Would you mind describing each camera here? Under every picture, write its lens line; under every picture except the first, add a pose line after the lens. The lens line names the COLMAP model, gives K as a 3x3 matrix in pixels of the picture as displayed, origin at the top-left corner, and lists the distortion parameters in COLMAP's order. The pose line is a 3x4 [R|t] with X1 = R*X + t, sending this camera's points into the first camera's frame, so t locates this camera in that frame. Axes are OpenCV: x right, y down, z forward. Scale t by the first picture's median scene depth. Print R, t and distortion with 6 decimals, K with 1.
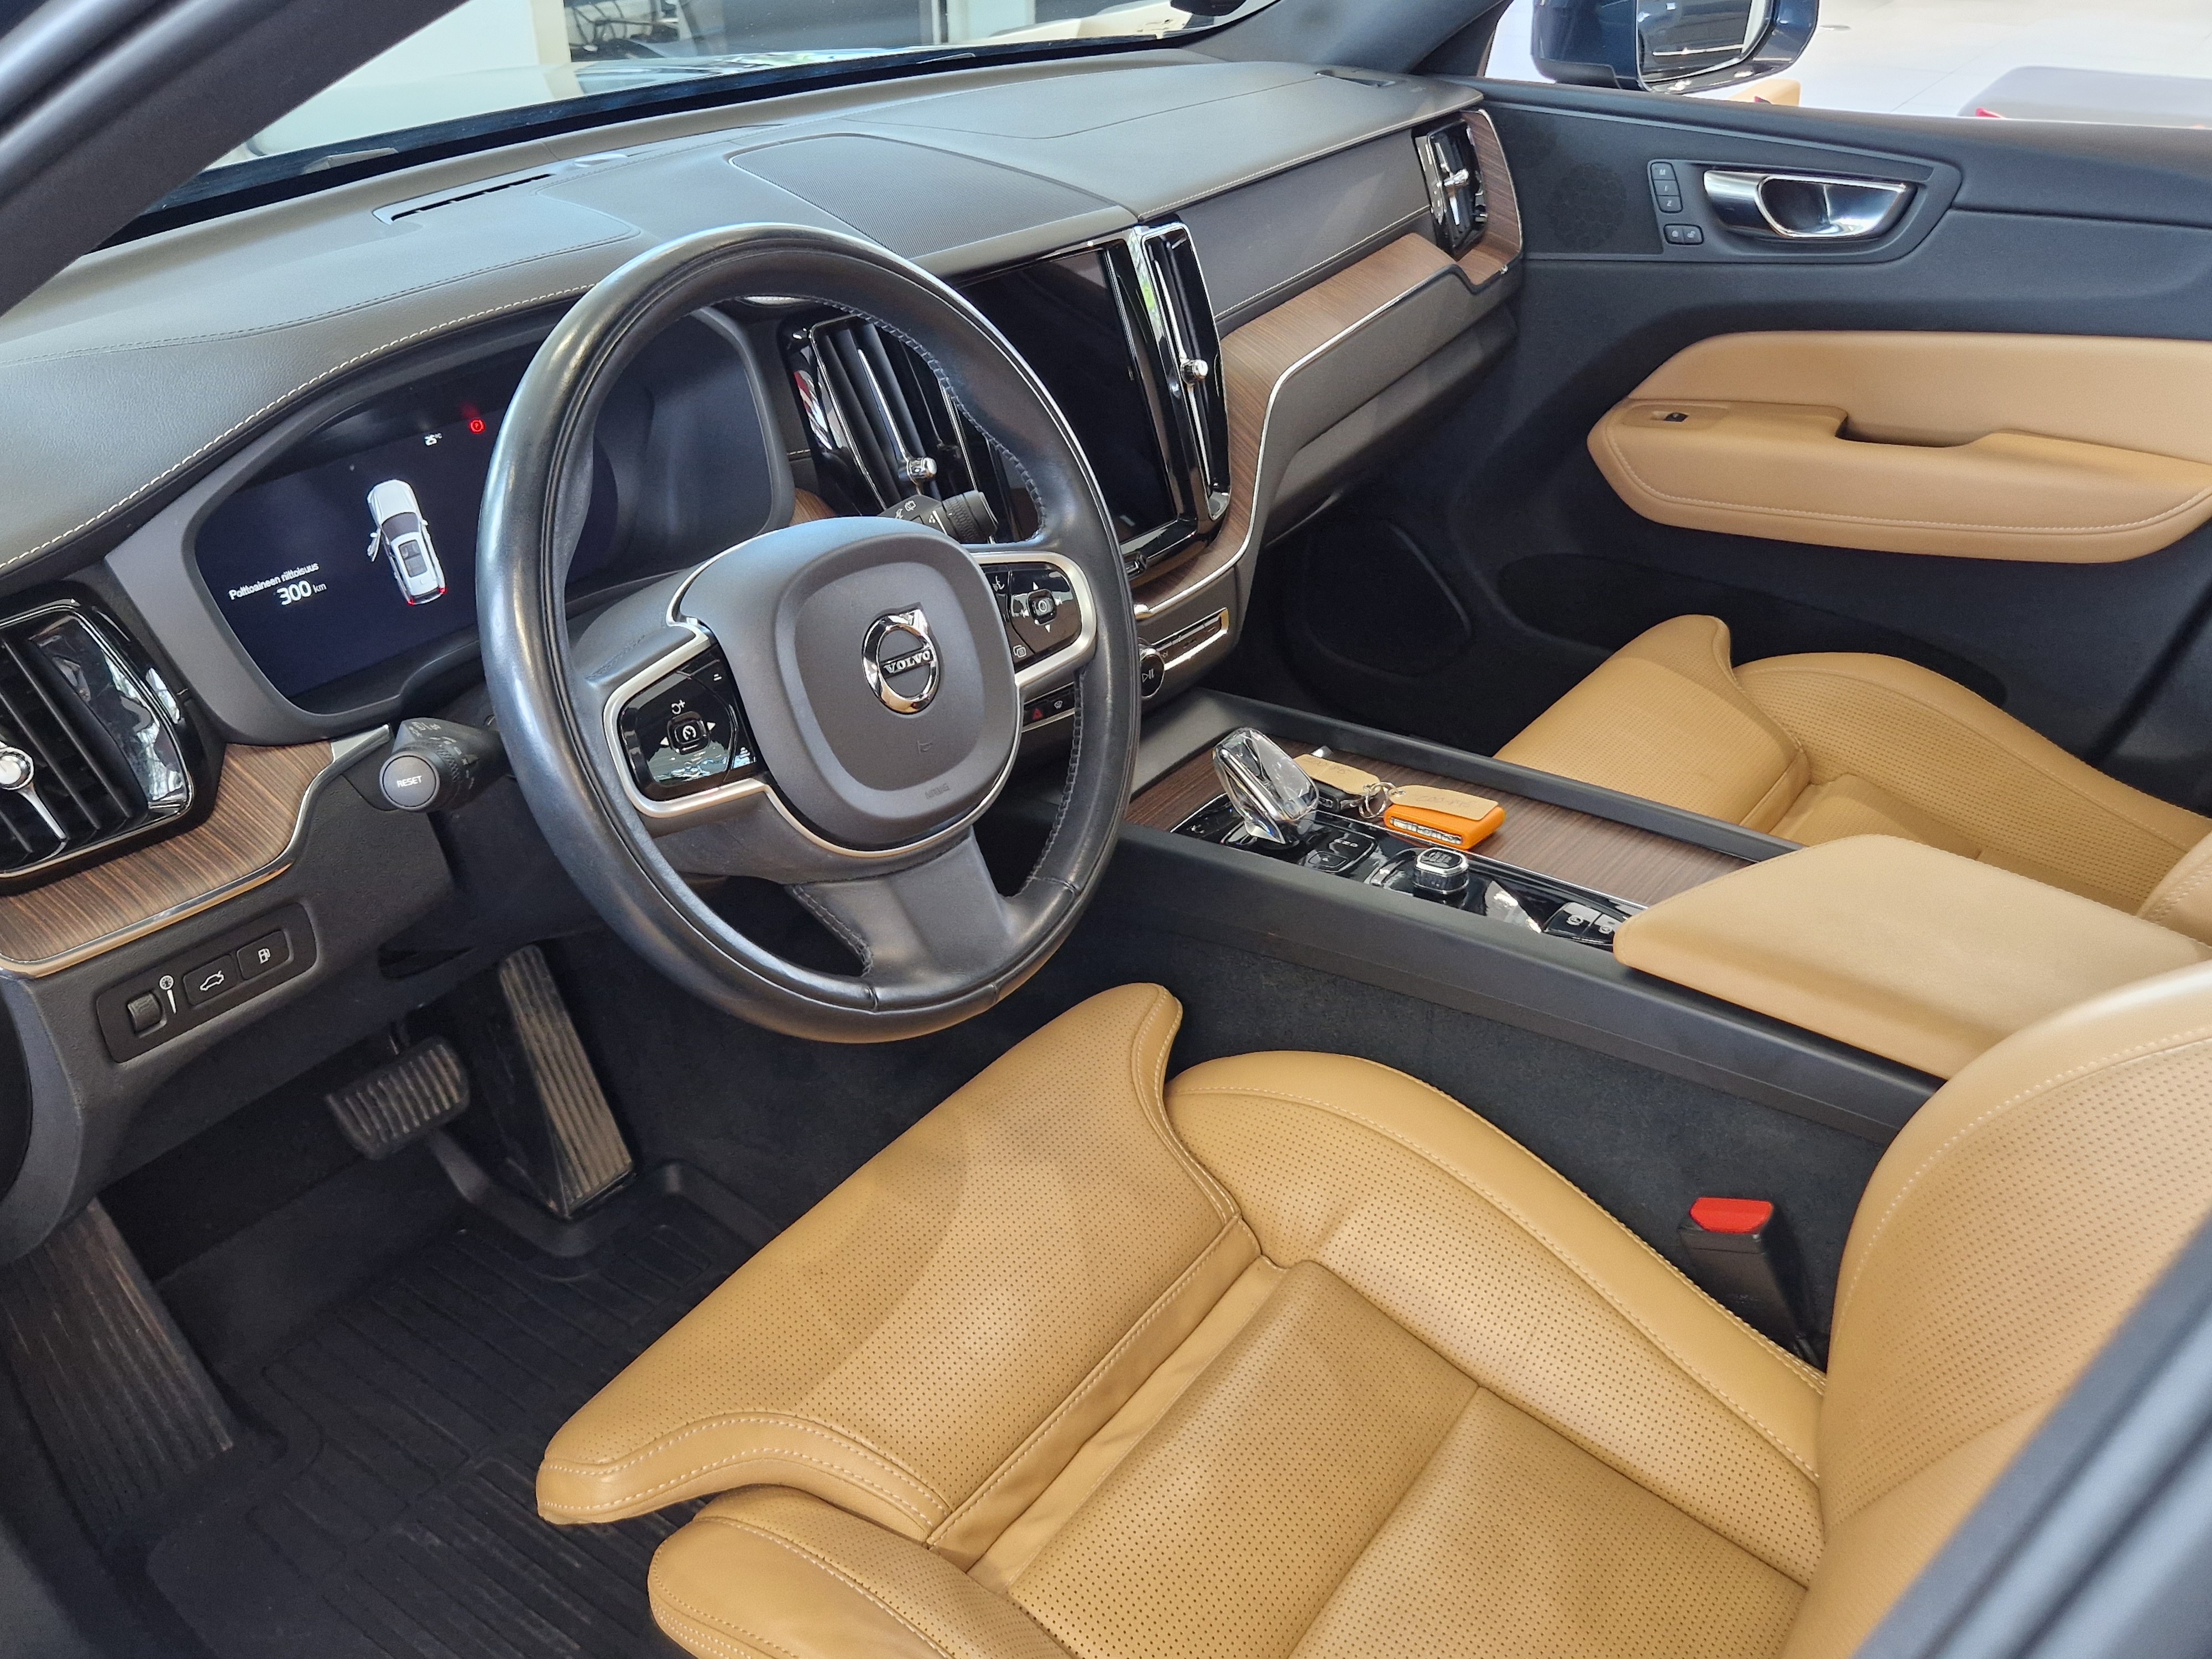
lens RADIAL K [[1670.4, 0, 1106.0], [0, 1670.4, 829.5], [0, 0, 1]] dist [0.072992, -0.075496]
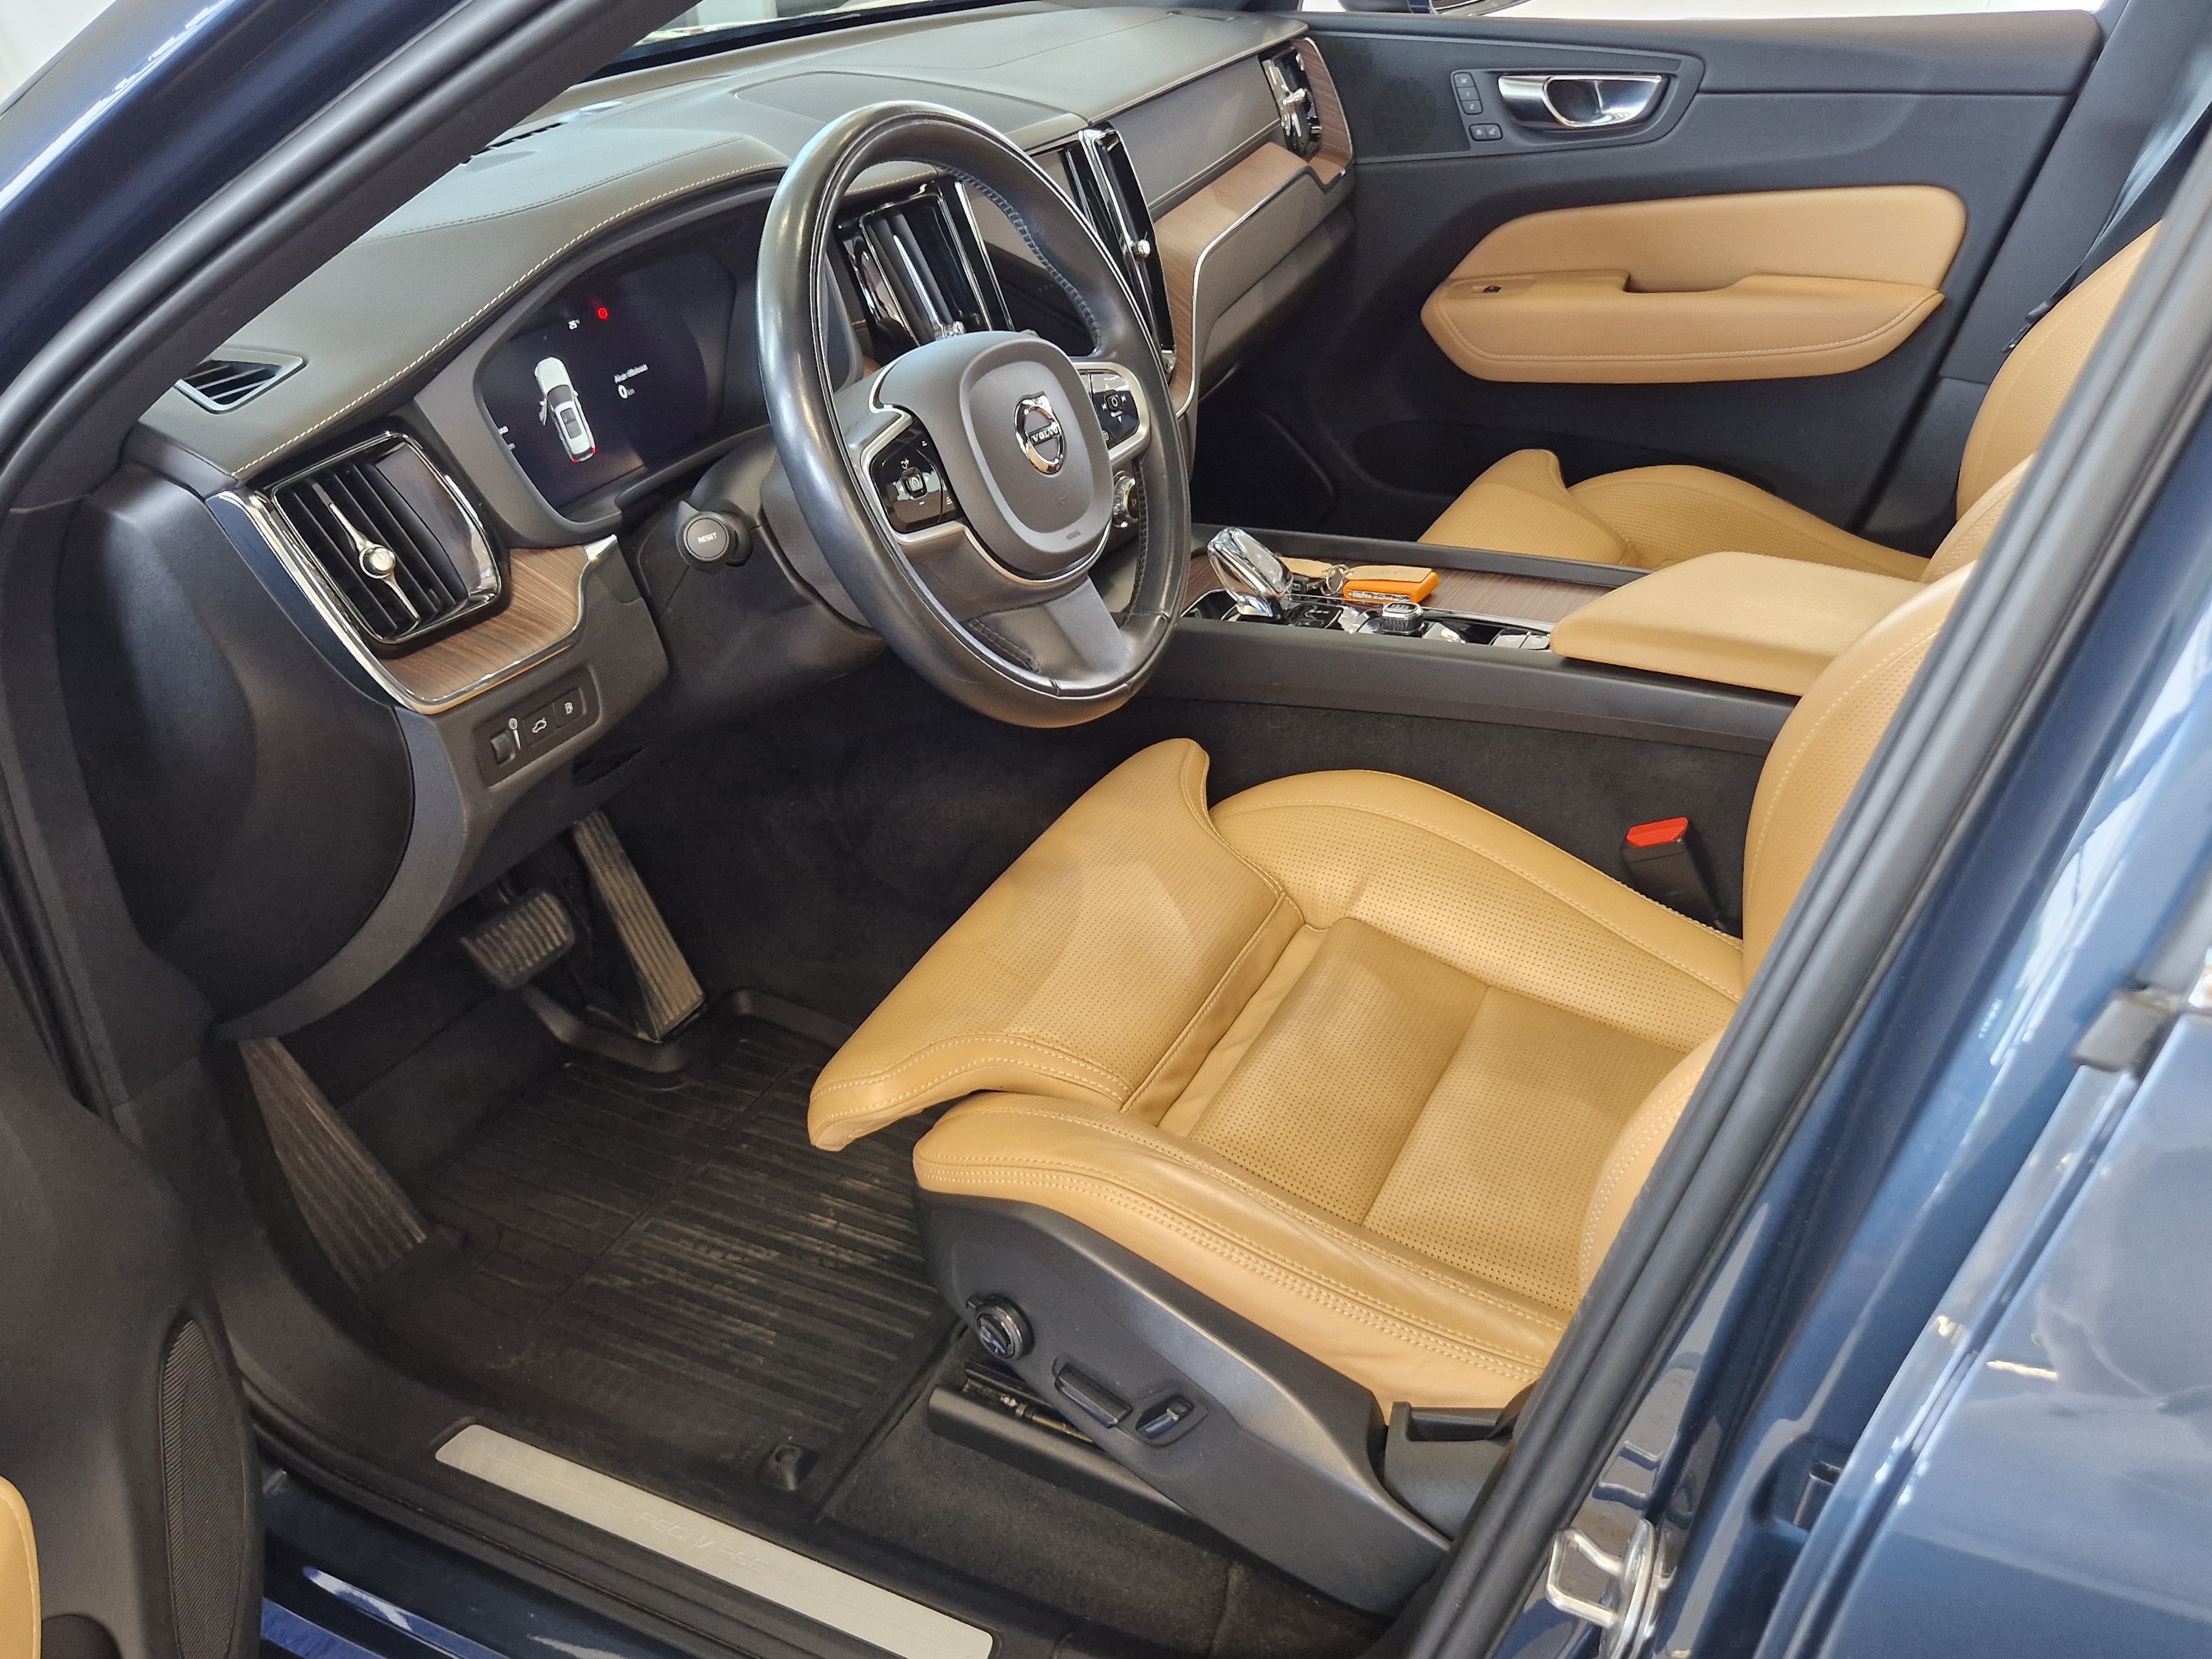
lens RADIAL K [[1642.2, 0, 1106.0], [0, 1642.2, 829.5], [0, 0, 1]] dist [0.072320, -0.076899]
pose [[0.985888, -0.112797, 0.123700, -0.174379], [0.111763, 0.993617, 0.015291, 0.126564], [-0.124635, -0.001250, 0.992202, -0.187738]]
